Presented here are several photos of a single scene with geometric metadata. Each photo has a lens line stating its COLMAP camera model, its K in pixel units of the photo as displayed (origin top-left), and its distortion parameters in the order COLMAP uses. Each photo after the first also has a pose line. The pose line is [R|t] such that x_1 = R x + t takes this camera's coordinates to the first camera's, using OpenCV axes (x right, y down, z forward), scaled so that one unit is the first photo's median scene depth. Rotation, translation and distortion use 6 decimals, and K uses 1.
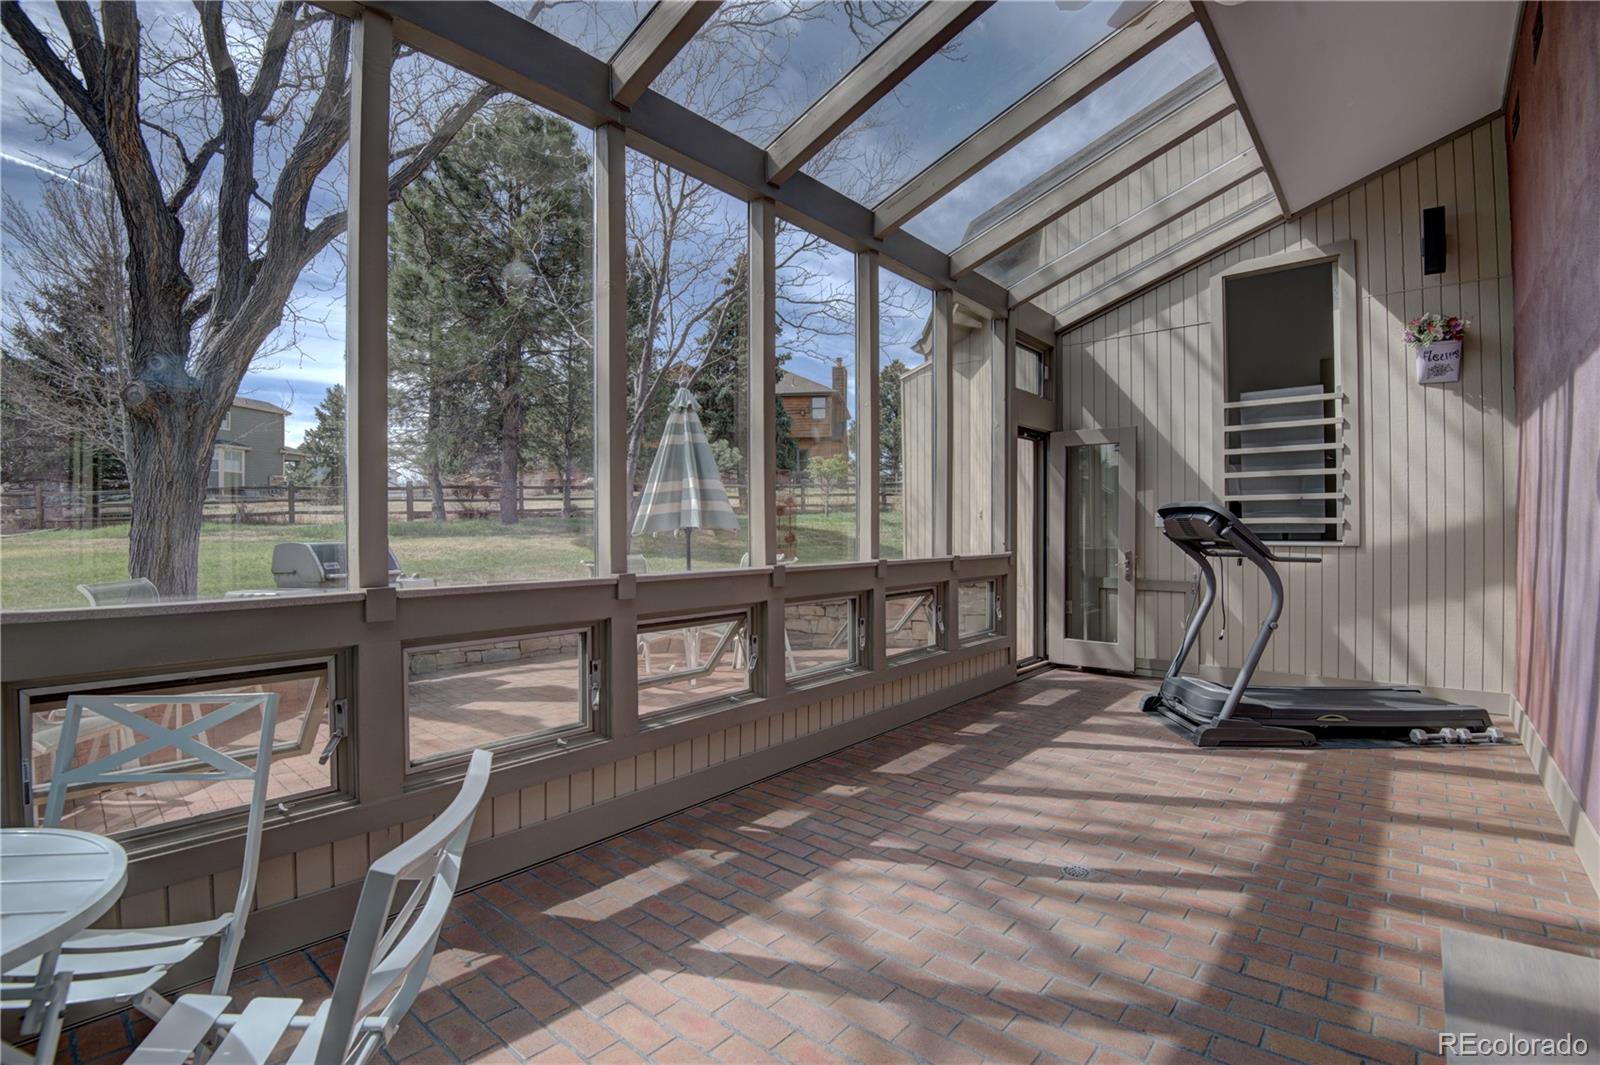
lens RADIAL K [[738.7, 0, 800.0], [0, 738.7, 532.5], [0, 0, 1]] dist [-0.041443, -0.003323]
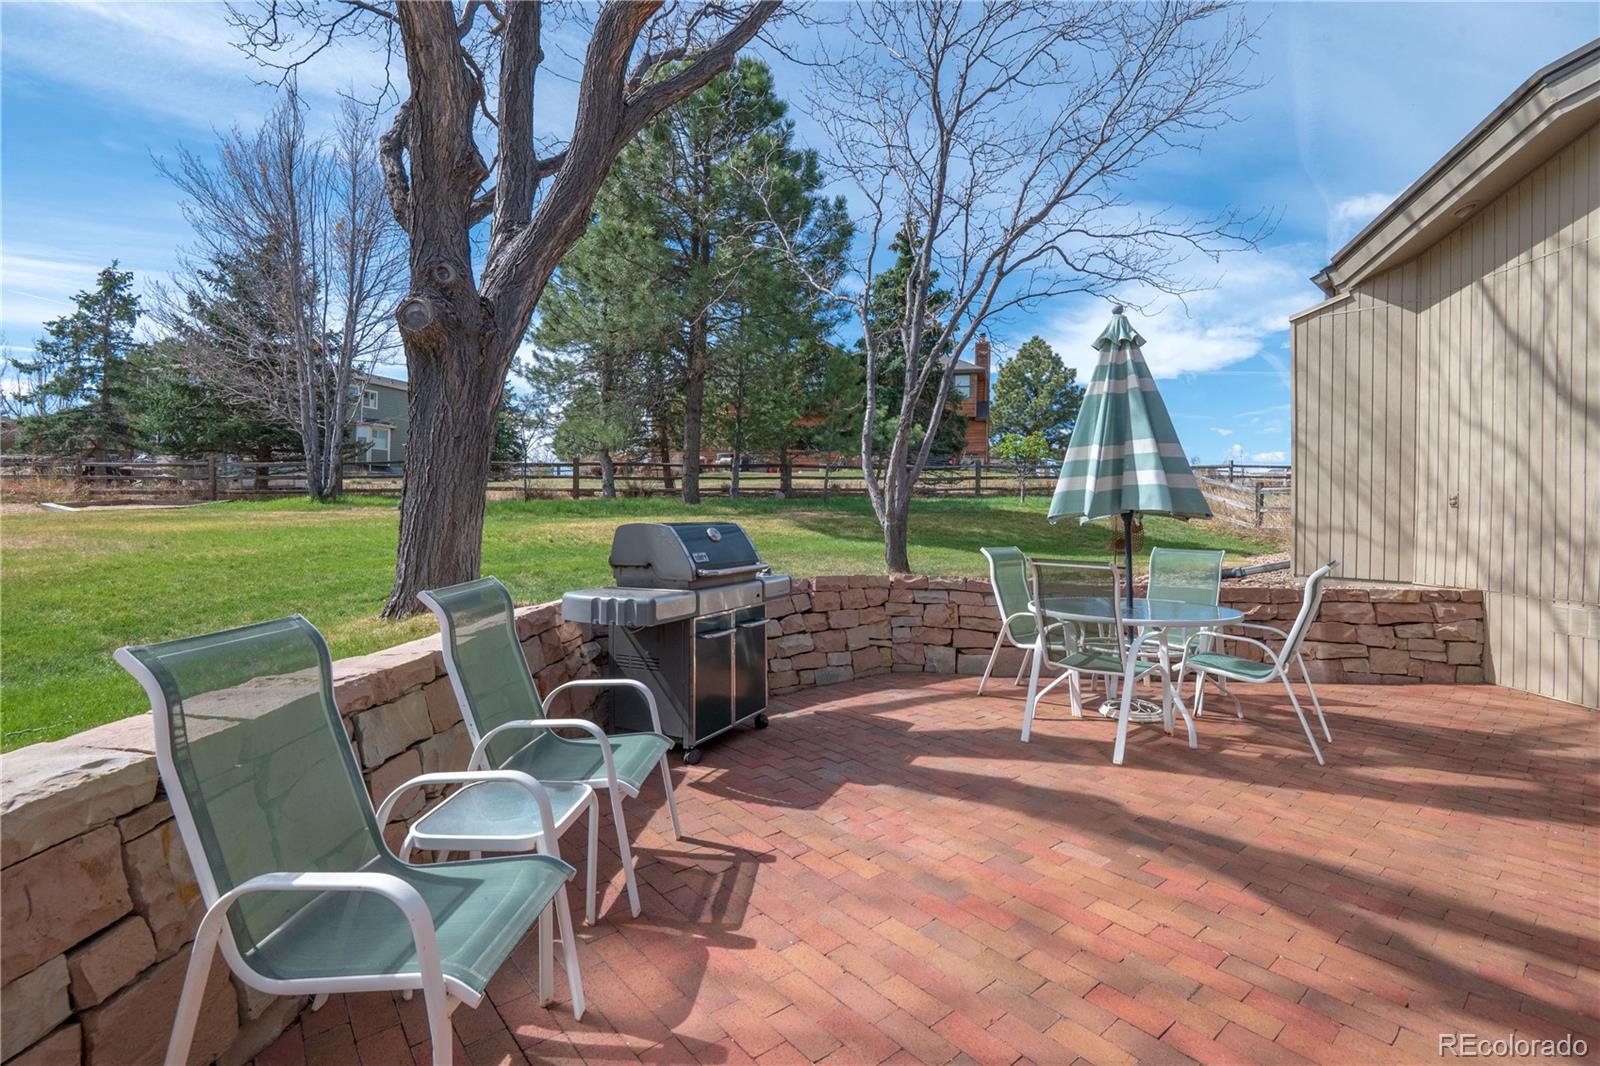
lens RADIAL K [[733.7, 0, 804.6], [0, 733.7, 512.9], [0, 0, 1]] dist [0.002805, -0.014167]
pose [[0.991380, 0.017408, -0.129860, -0.432161], [-0.018025, 0.999831, -0.003577, 0.003799], [0.129776, 0.005887, 0.991526, 0.298599]]
